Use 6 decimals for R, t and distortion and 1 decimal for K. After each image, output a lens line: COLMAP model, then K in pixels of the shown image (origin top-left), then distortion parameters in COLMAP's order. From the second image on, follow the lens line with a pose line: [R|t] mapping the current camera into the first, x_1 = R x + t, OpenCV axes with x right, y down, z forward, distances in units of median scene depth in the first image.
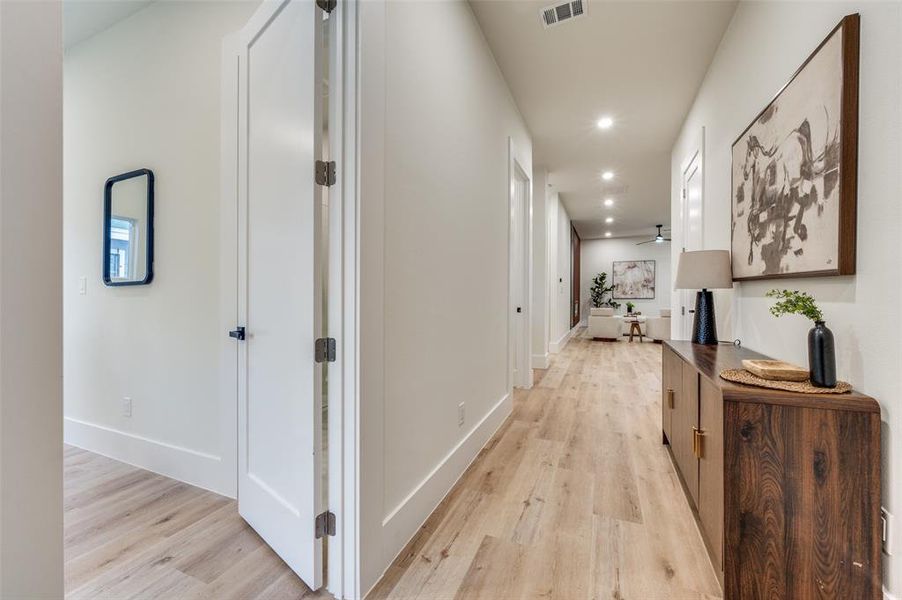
lens RADIAL K [[364.7, 0, 447.4], [0, 364.7, 307.4], [0, 0, 1]] dist [0.000004, 0.000000]
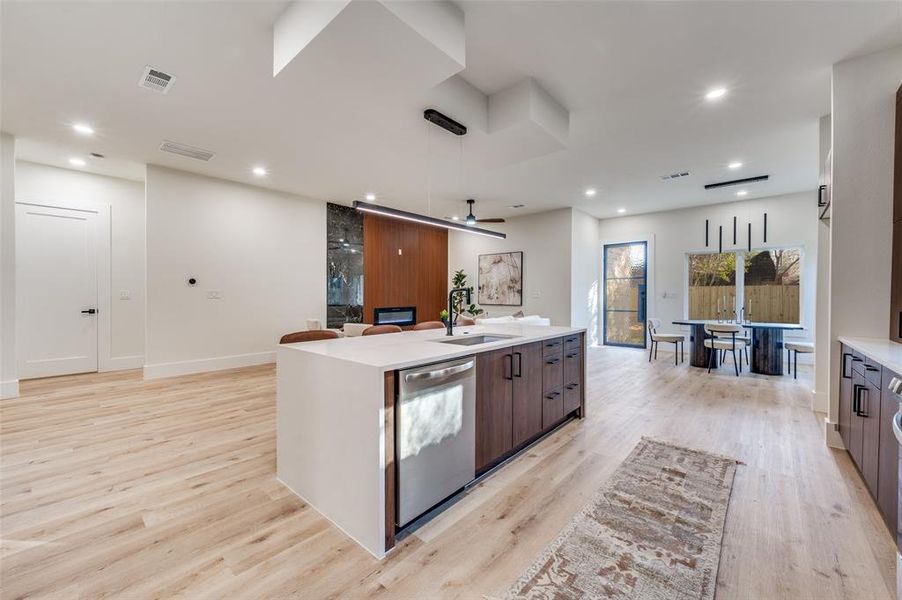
lens RADIAL K [[354.8, 0, 453.1], [0, 354.8, 296.9], [0, 0, 1]] dist [-0.002057, -0.000121]
pose [[0.952362, 0.010427, -0.304793, 0.637371], [-0.018403, 0.999559, -0.023309, -0.022516], [0.304415, 0.027808, 0.952134, 0.300150]]
